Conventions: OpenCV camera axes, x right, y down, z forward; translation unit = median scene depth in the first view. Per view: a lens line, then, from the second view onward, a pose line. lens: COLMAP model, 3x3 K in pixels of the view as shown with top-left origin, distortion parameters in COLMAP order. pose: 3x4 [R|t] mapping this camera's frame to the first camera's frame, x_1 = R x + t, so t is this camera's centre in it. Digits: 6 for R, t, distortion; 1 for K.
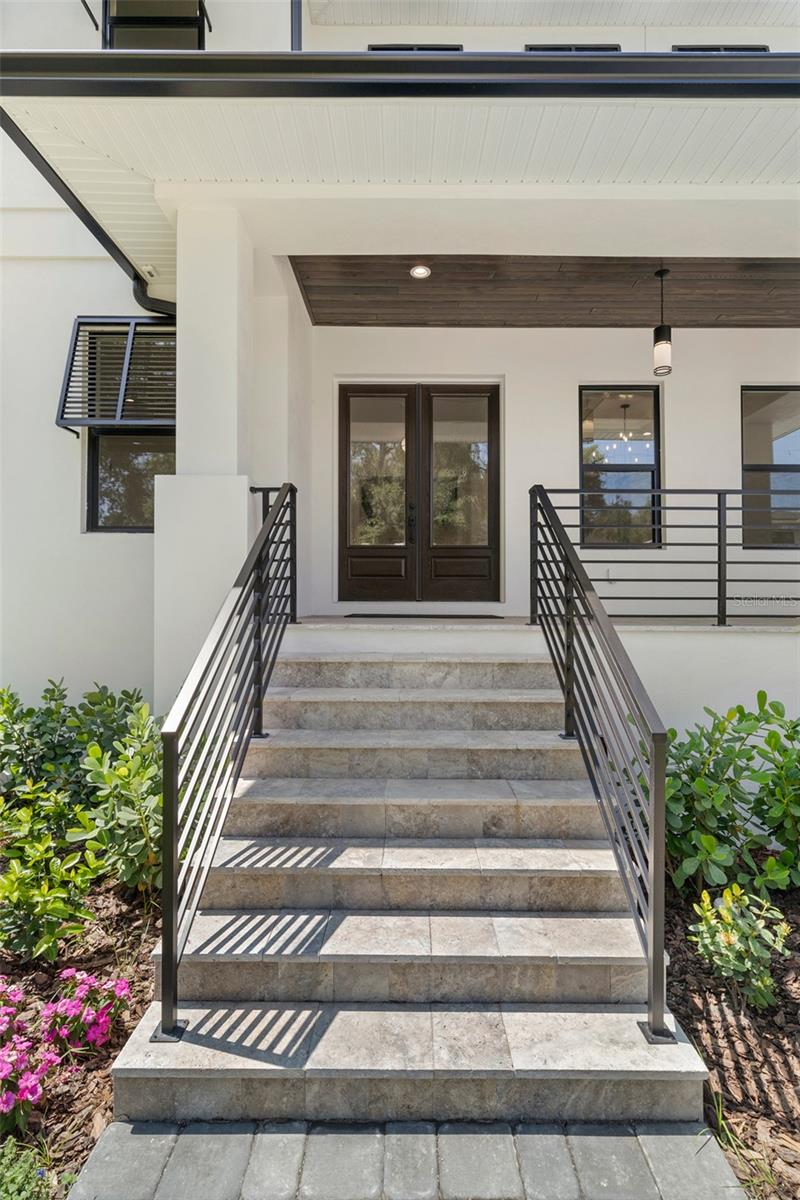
lens RADIAL K [[547.7, 0, 403.3], [0, 547.7, 599.0], [0, 0, 1]] dist [0.000053, 0.000002]
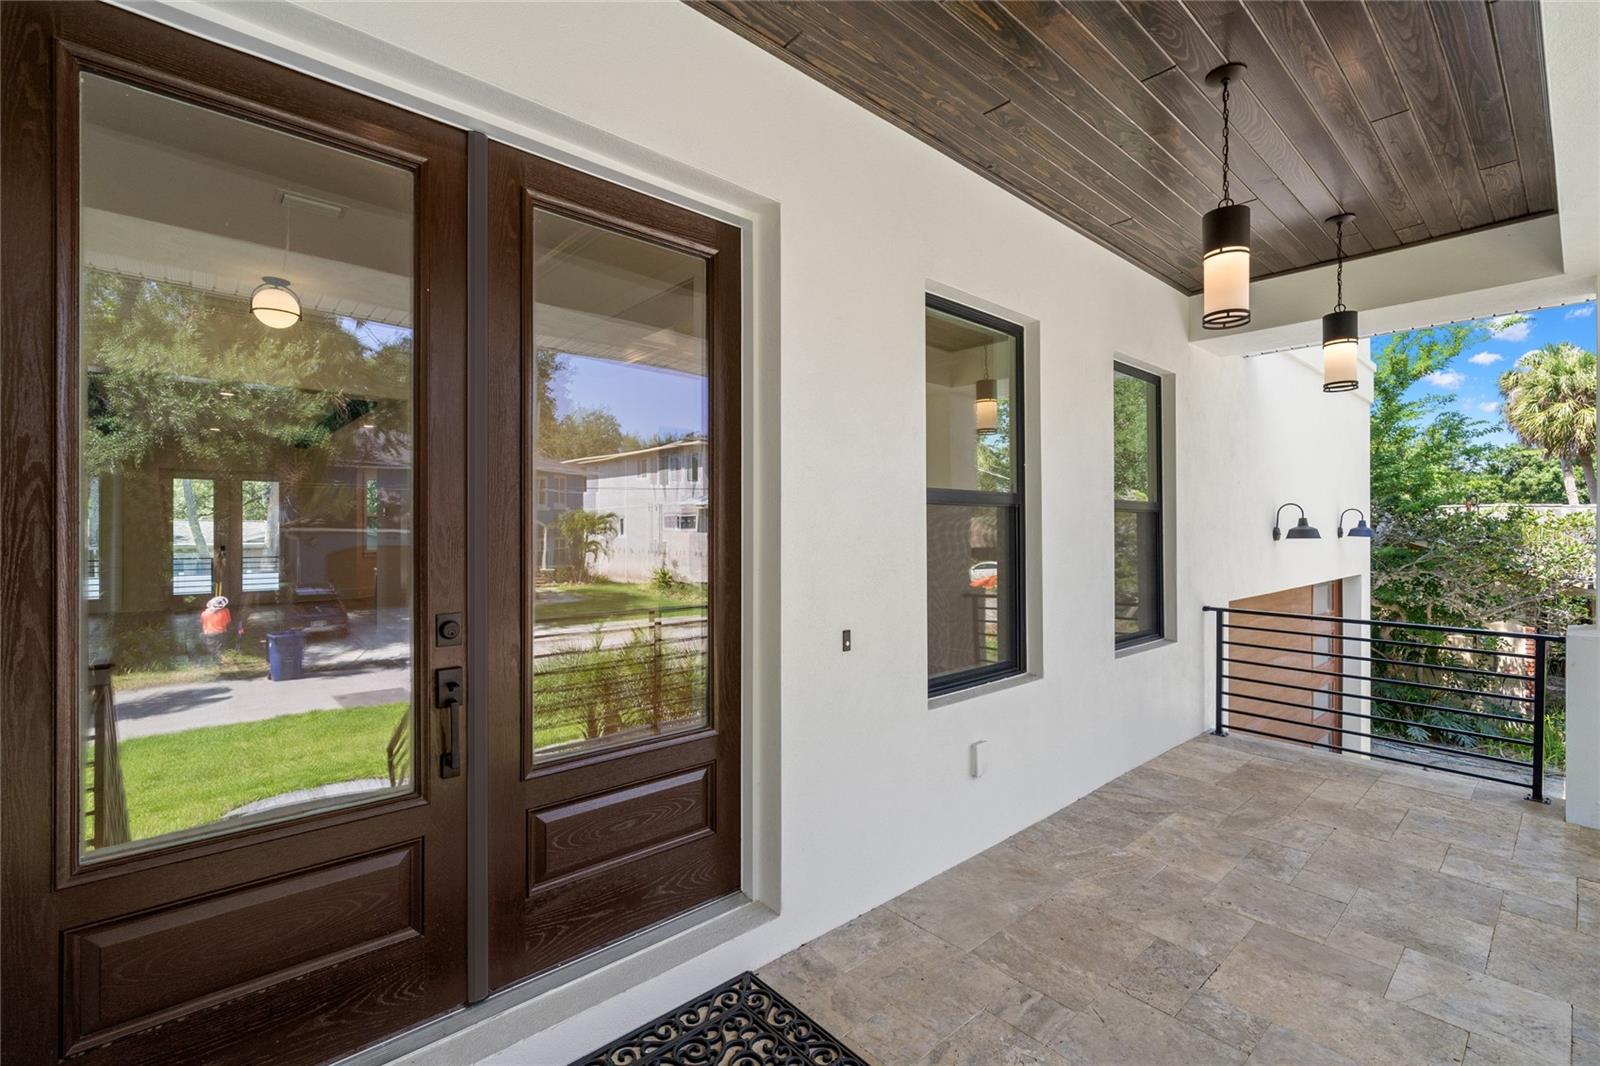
lens RADIAL K [[698.4, 0, 799.4], [0, 698.4, 529.2], [0, 0, 1]] dist [0.000042, -0.000025]
pose [[0.741666, -0.000206, 0.670769, -0.072310], [-0.001758, 0.999996, 0.002251, -0.215784], [-0.670767, -0.002849, 0.741663, 0.668920]]
